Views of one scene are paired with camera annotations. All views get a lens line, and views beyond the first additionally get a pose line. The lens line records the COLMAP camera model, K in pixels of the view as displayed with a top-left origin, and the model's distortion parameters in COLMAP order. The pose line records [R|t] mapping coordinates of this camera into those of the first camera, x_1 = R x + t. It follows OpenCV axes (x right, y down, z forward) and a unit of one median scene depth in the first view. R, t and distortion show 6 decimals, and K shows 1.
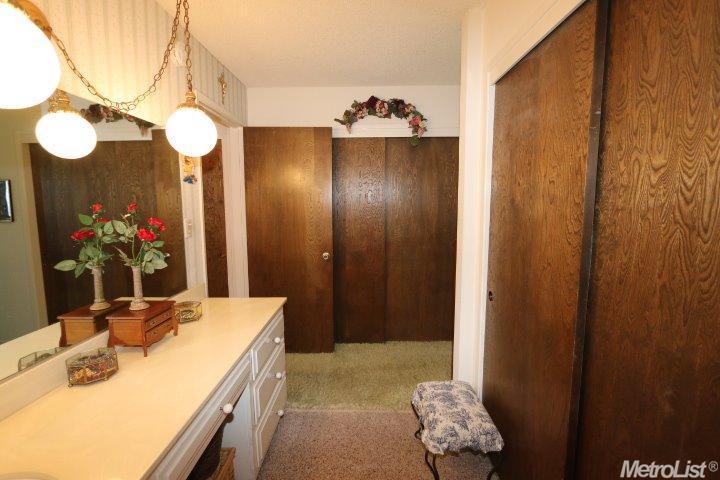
lens RADIAL K [[336.0, 0, 361.5], [0, 336.0, 237.8], [0, 0, 1]] dist [-0.001785, -0.000189]
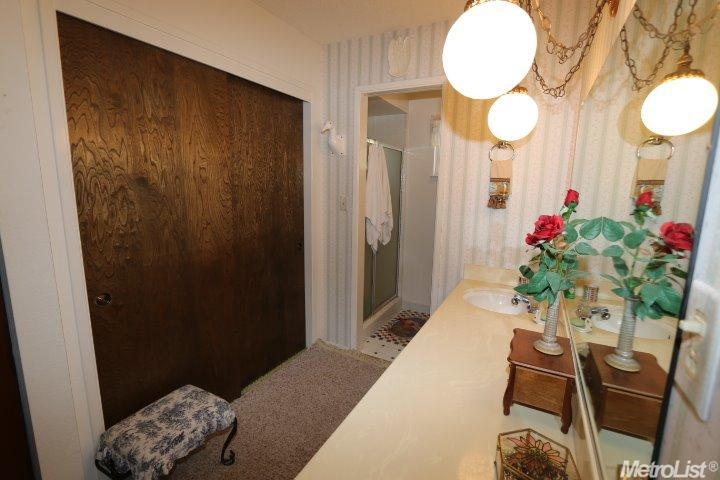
lens RADIAL K [[336.0, 0, 359.8], [0, 336.0, 240.8], [0, 0, 1]] dist [-0.001785, -0.000189]
pose [[-0.886884, -0.090926, 0.452956, -0.845928], [0.035702, 0.964020, 0.263420, -0.254546], [-0.460610, 0.249795, -0.851728, 2.295012]]
